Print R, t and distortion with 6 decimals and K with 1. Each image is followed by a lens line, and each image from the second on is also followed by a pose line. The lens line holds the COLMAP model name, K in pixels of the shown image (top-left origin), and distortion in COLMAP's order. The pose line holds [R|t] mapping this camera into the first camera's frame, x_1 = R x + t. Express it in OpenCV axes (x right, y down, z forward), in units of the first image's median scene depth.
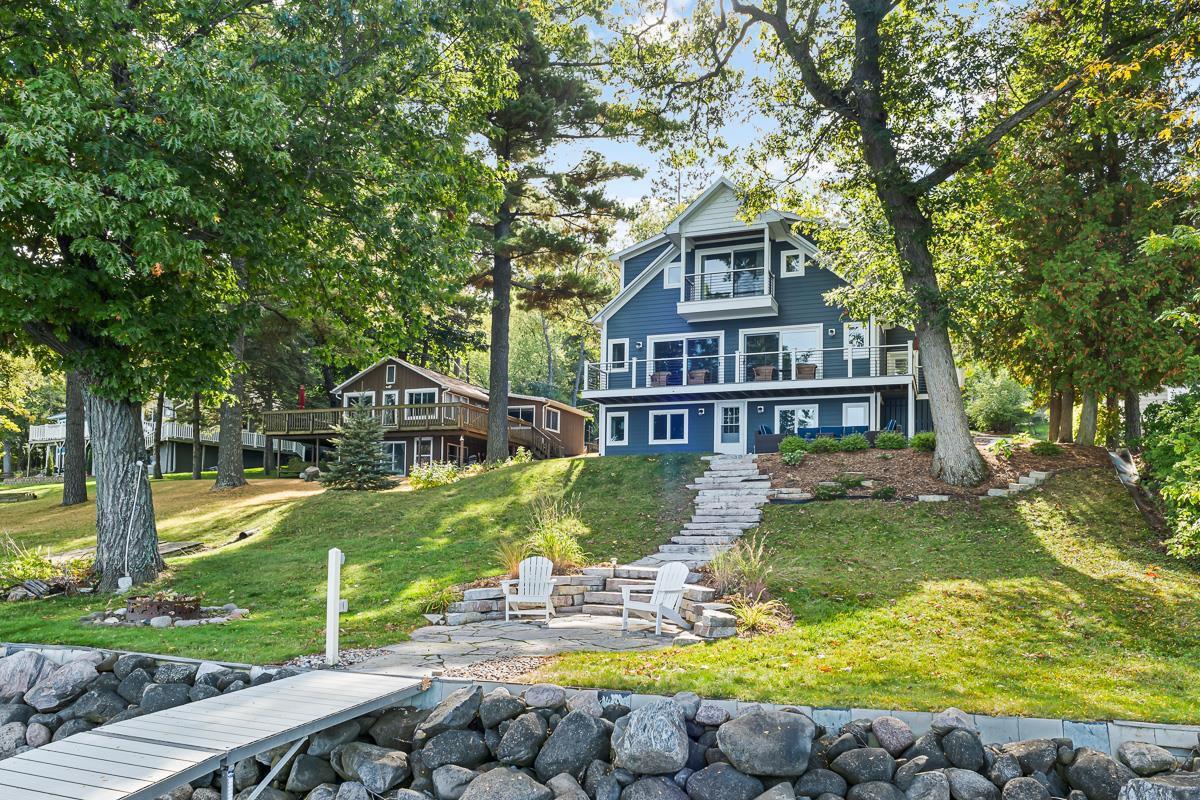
lens RADIAL K [[1118.1, 0, 600.2], [0, 1118.1, 401.5], [0, 0, 1]] dist [-0.007721, 0.000656]
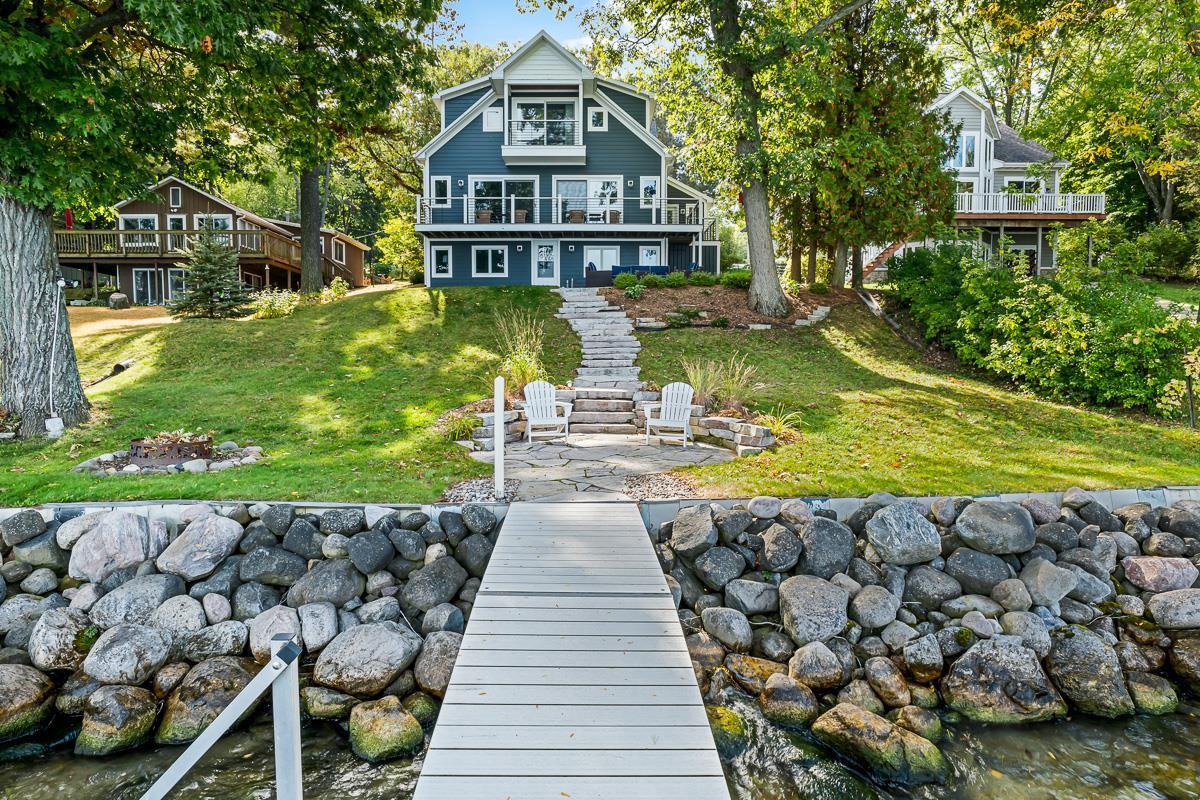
lens RADIAL K [[934.7, 0, 600.0], [0, 934.7, 400.0], [0, 0, 1]] dist [-0.076116, 0.145534]
pose [[0.886653, -0.034793, 0.461125, -0.271405], [-0.040304, 0.987557, 0.152010, 0.013834], [-0.460676, -0.153365, 0.874218, 0.136740]]
